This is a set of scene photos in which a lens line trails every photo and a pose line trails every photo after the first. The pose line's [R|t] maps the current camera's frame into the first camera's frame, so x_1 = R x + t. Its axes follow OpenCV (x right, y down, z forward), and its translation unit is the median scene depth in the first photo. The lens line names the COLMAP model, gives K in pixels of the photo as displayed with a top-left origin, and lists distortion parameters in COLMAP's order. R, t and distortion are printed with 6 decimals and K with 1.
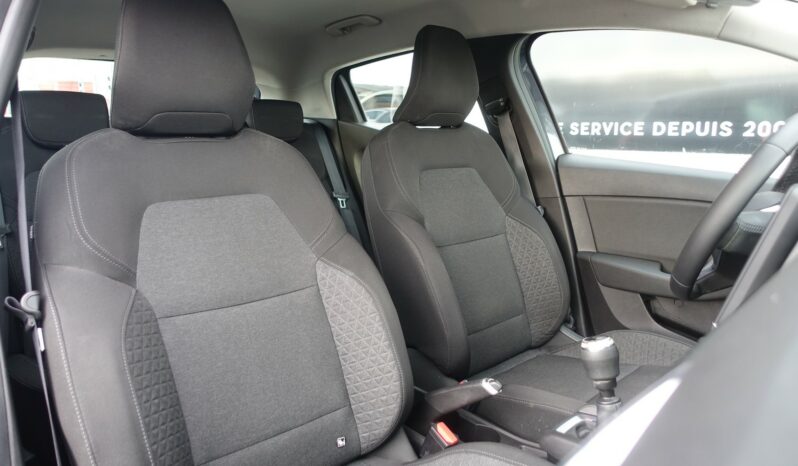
lens RADIAL K [[549.2, 0, 399.0], [0, 549.2, 233.0], [0, 0, 1]] dist [-0.001279, 0.000776]
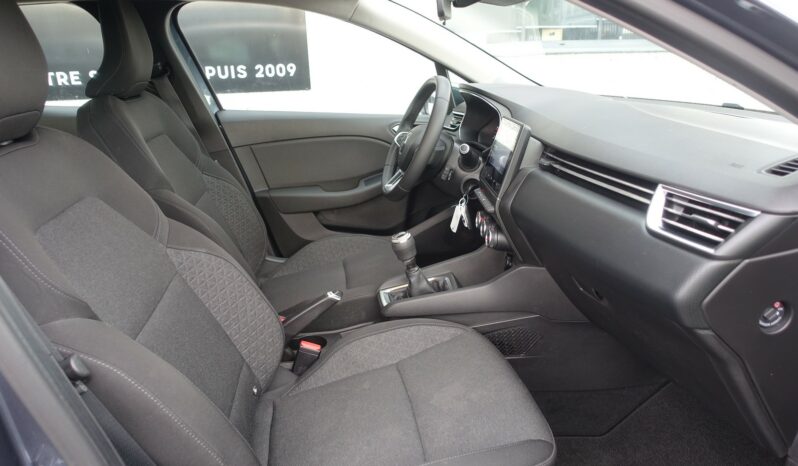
lens RADIAL K [[549.2, 0, 399.0], [0, 549.2, 233.0], [0, 0, 1]] dist [-0.001279, 0.000776]
pose [[0.570137, -0.275637, 0.773930, -0.445246], [0.184065, 0.960946, 0.206647, -0.070426], [-0.800665, 0.024637, 0.598606, 0.040337]]
